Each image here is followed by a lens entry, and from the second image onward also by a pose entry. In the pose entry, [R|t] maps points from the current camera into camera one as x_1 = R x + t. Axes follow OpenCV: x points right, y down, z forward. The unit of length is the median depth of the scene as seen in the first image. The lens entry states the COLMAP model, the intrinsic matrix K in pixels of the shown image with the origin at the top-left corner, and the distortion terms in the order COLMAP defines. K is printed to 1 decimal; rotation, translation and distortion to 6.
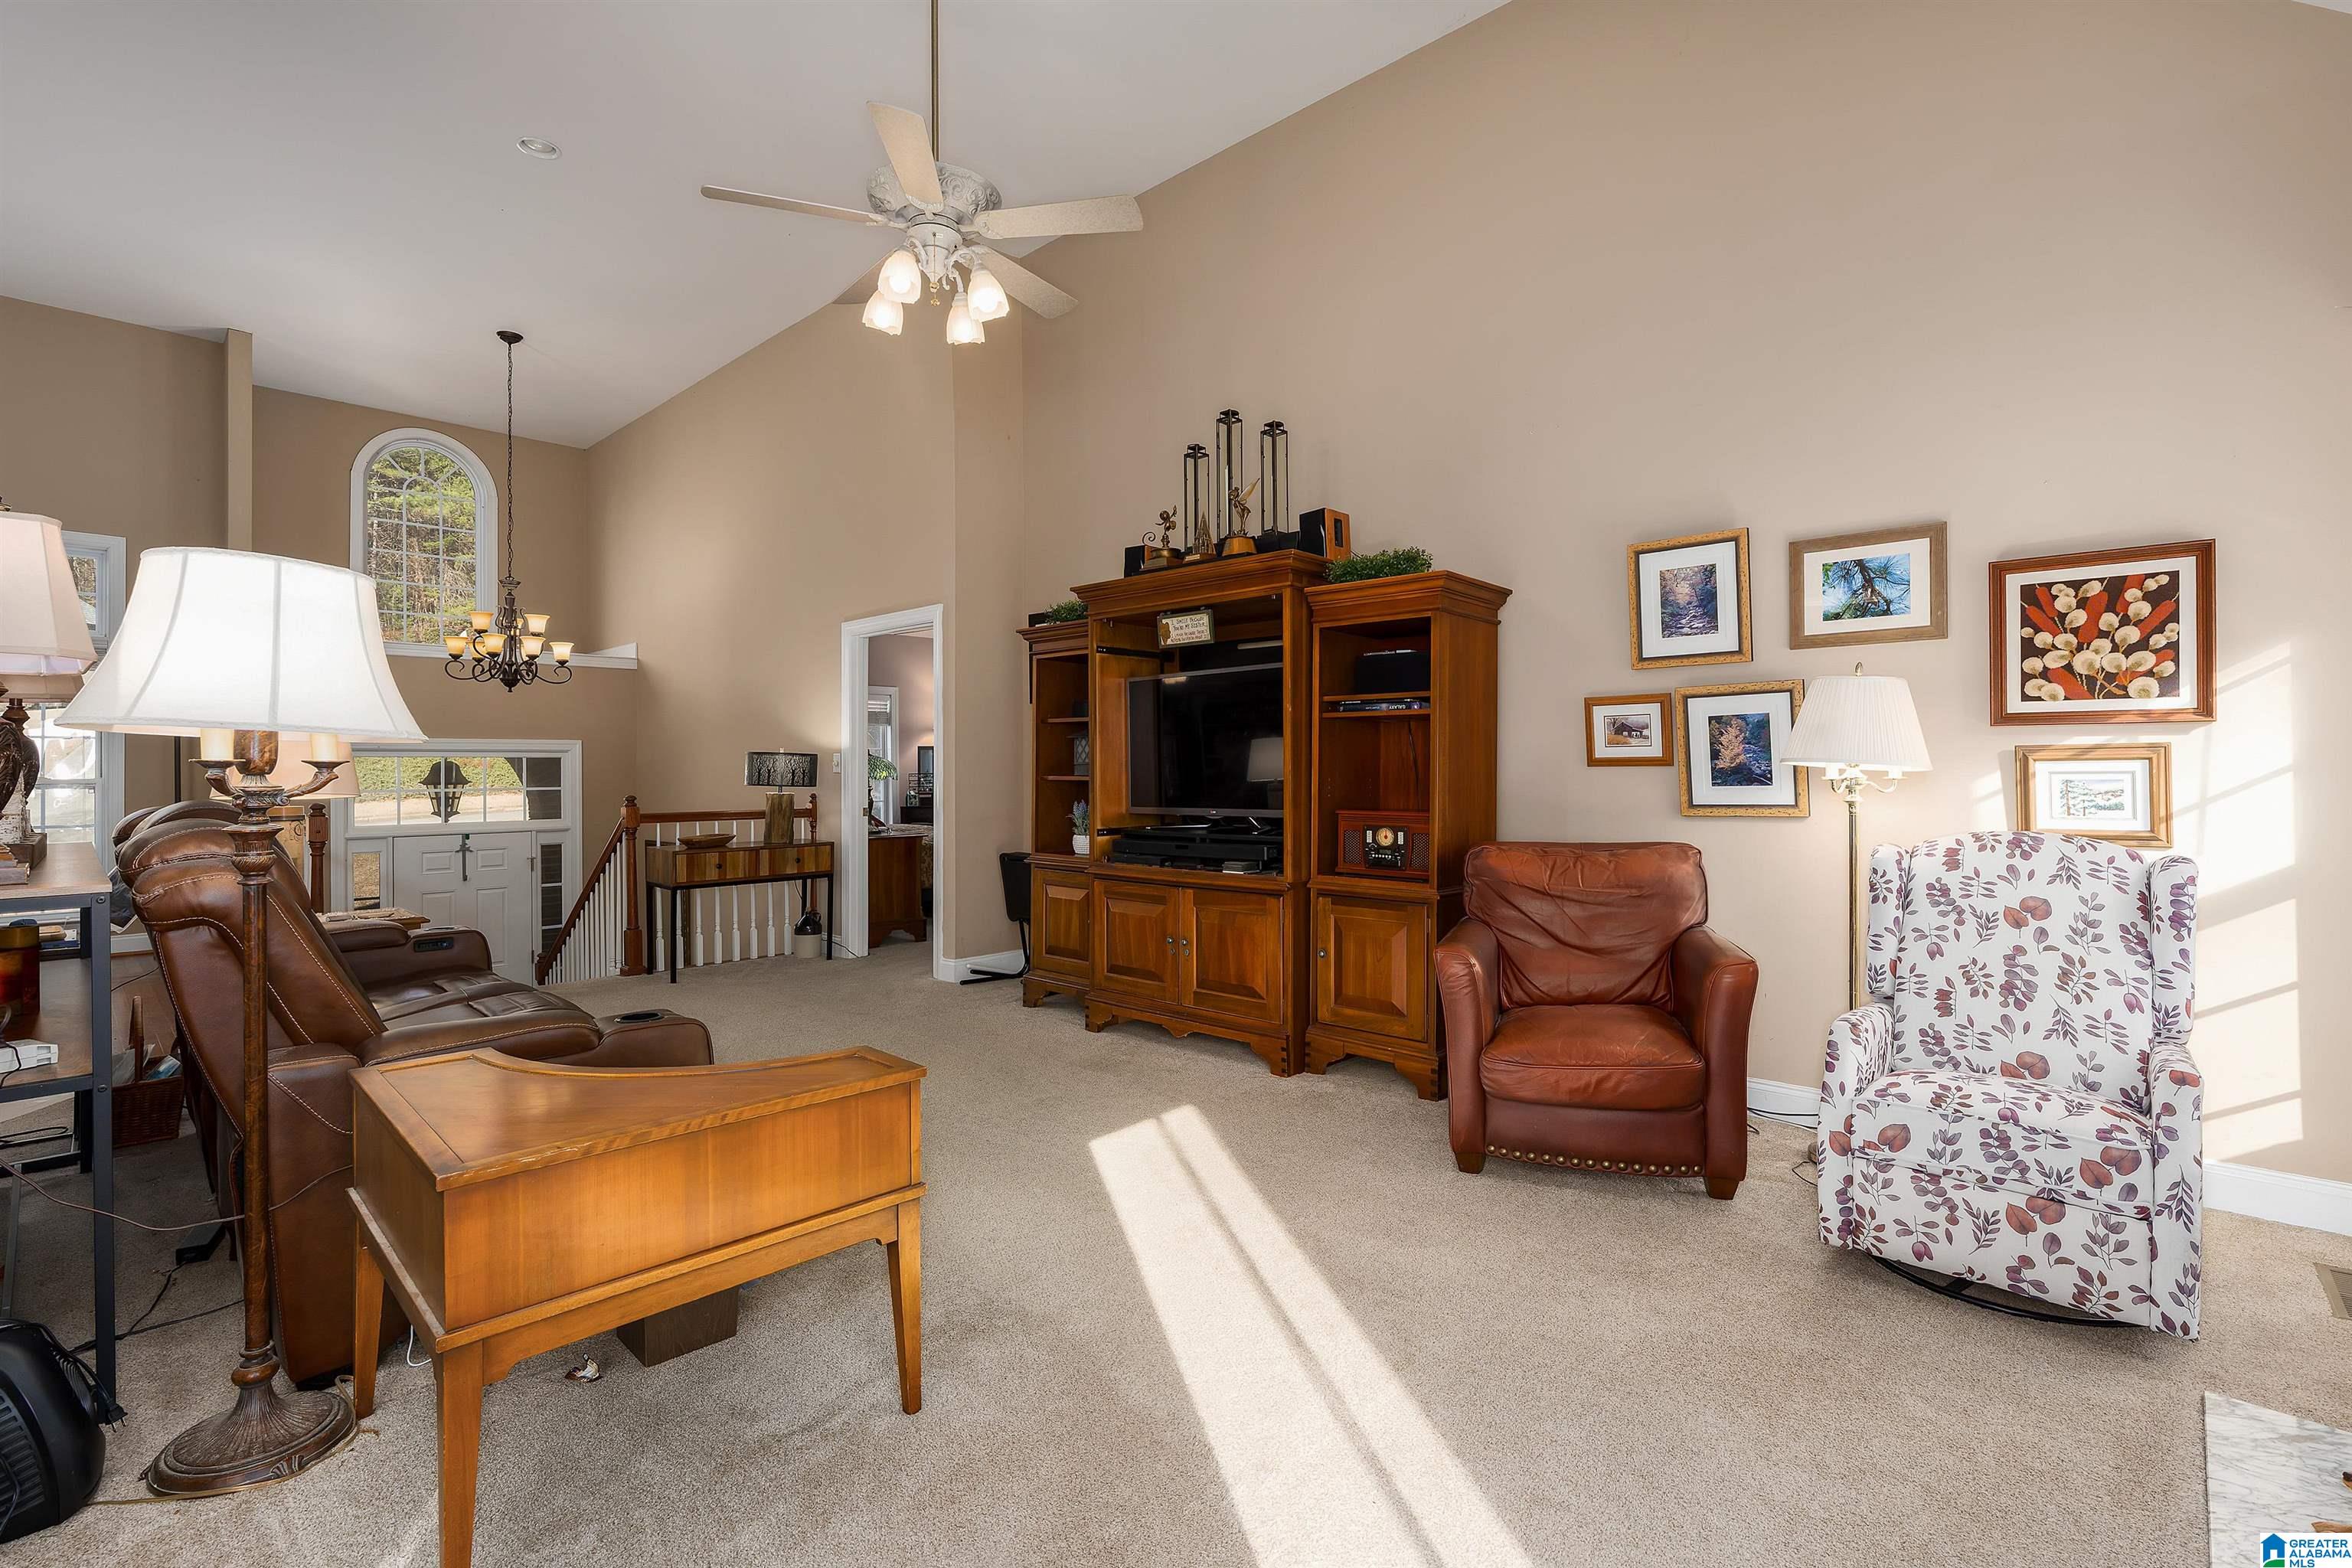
lens RADIAL K [[1072.0, 0, 1179.1], [0, 1072.0, 771.1], [0, 0, 1]] dist [0.000505, -0.000184]
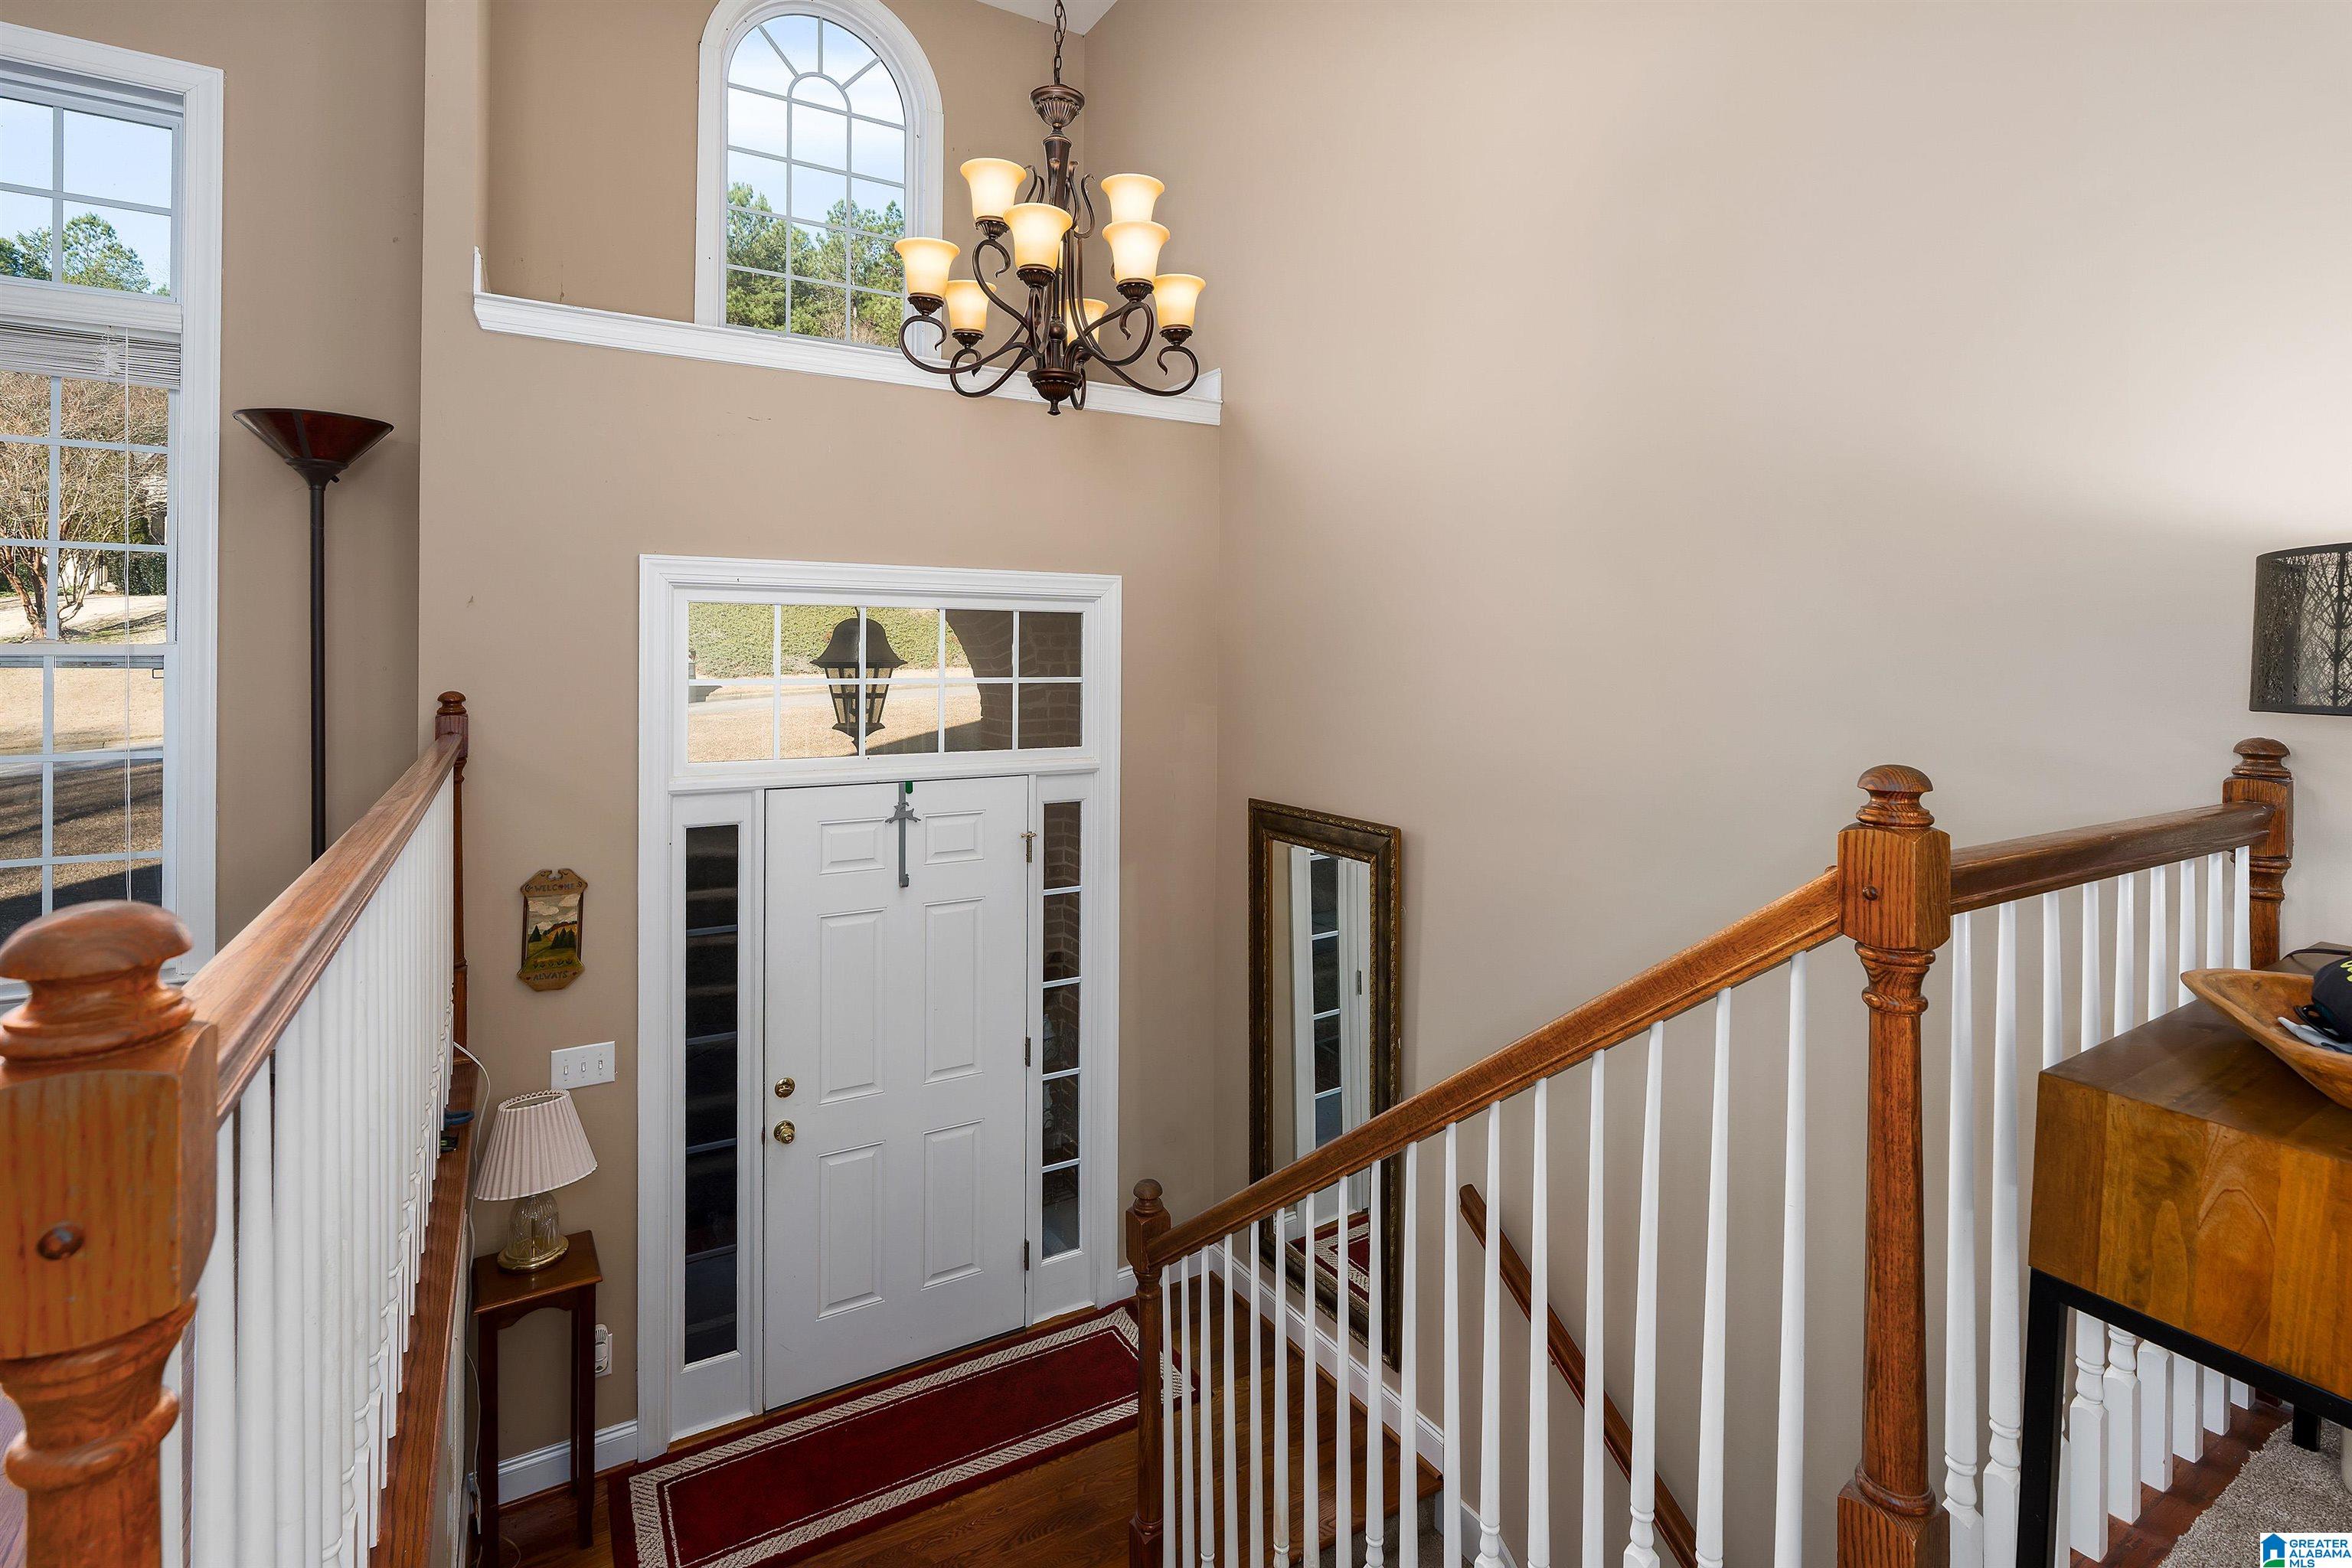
lens RADIAL K [[1072.0, 0, 1161.6], [0, 1072.0, 655.1], [0, 0, 1]] dist [0.000505, -0.000184]
pose [[0.961120, 0.009501, -0.275968, -0.438086], [-0.009468, 0.999954, 0.001454, 0.004796], [0.275969, 0.001215, 0.961166, 0.597729]]
